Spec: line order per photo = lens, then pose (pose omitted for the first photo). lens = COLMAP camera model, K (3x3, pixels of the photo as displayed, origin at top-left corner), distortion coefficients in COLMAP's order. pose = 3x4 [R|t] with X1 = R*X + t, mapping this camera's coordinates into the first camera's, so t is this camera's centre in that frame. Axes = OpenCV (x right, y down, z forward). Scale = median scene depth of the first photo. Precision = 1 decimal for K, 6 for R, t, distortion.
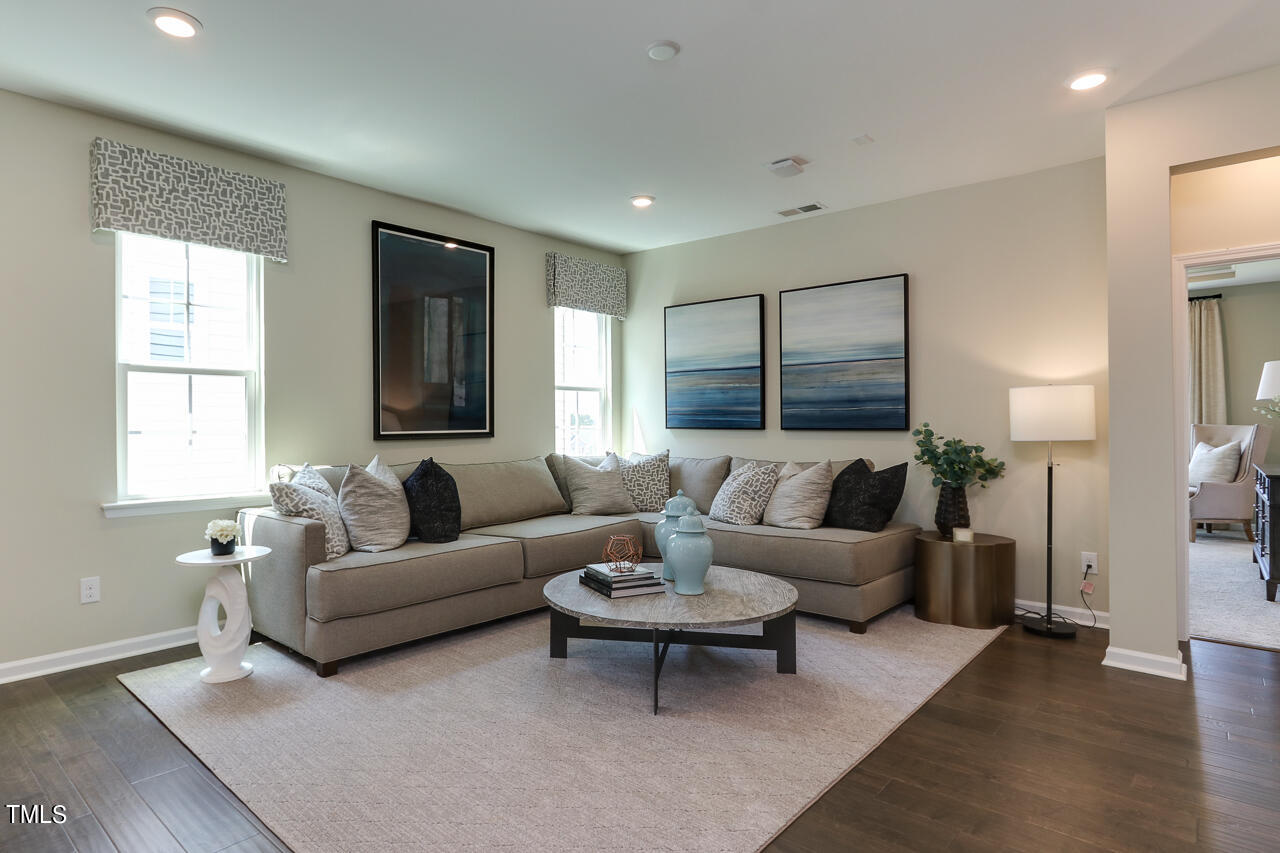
lens RADIAL K [[663.6, 0, 646.0], [0, 663.6, 421.5], [0, 0, 1]] dist [-0.012770, 0.000922]
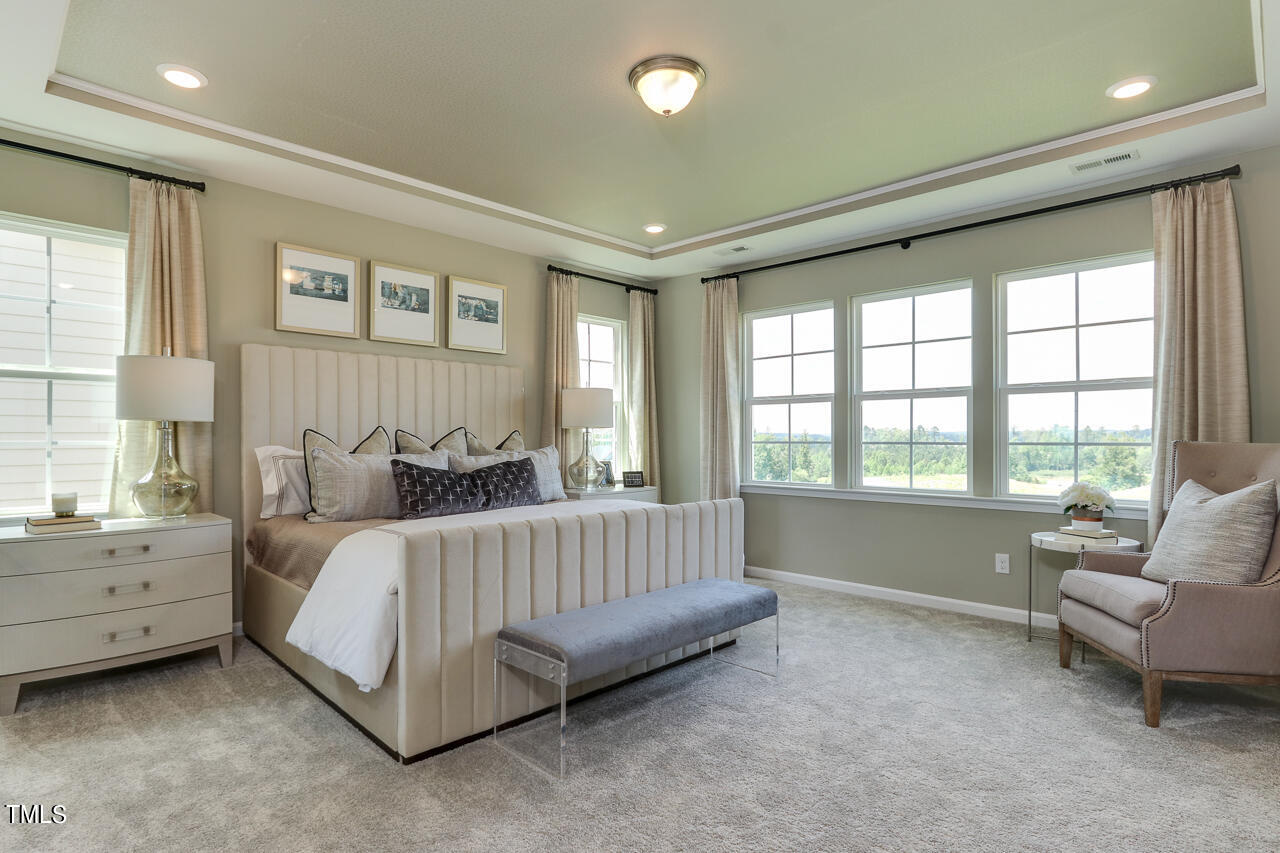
lens RADIAL K [[663.6, 0, 633.2], [0, 663.6, 438.8], [0, 0, 1]] dist [-0.012770, 0.000922]
pose [[0.998577, 0.006831, -0.052898, 0.135440], [-0.006670, 0.999973, 0.003209, 0.001120], [0.052919, -0.002852, 0.998595, 0.146667]]
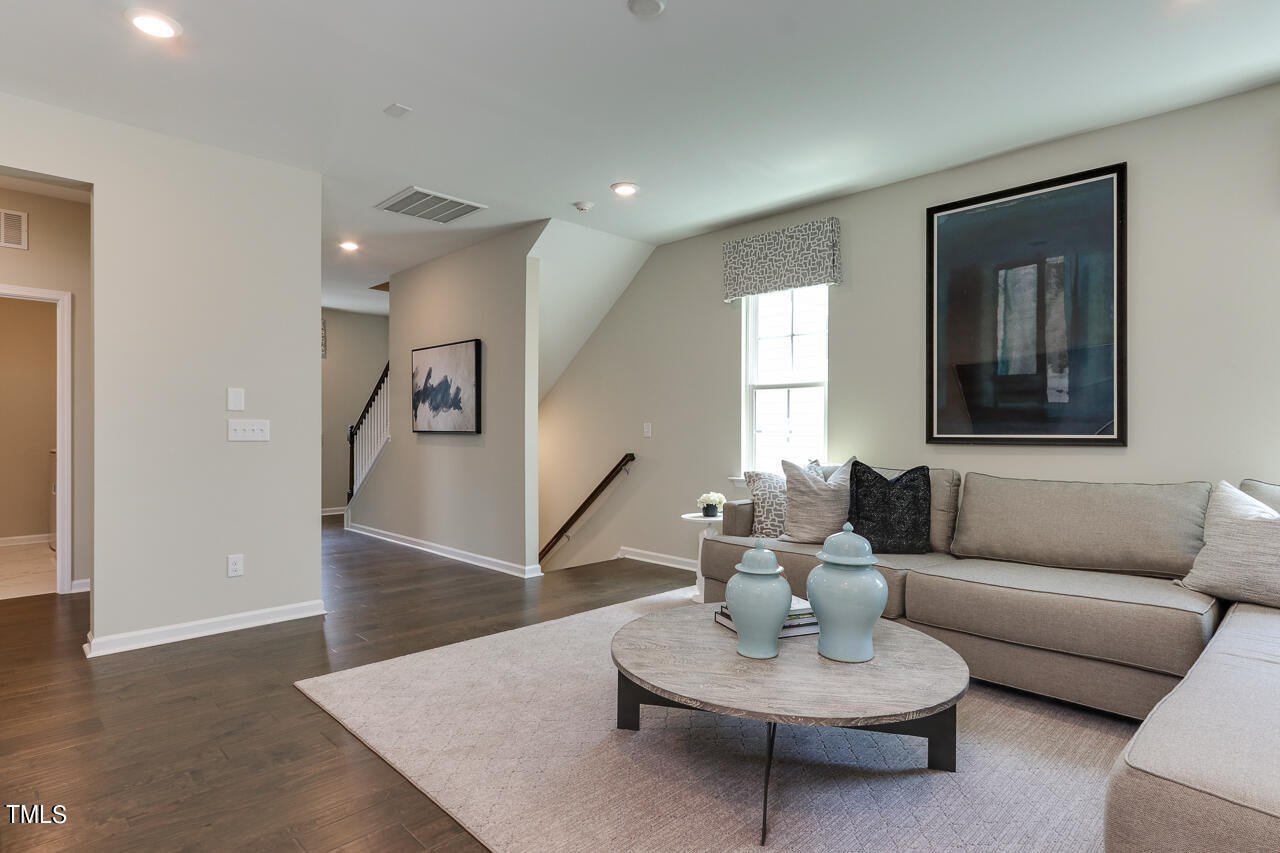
lens RADIAL K [[707.6, 0, 636.3], [0, 707.6, 431.1], [0, 0, 1]] dist [-0.003872, -0.001113]
pose [[-0.096657, 0.006520, -0.995296, 0.717112], [-0.000149, 0.999978, 0.006565, 0.005100], [0.995318, 0.000782, -0.096654, 0.786859]]
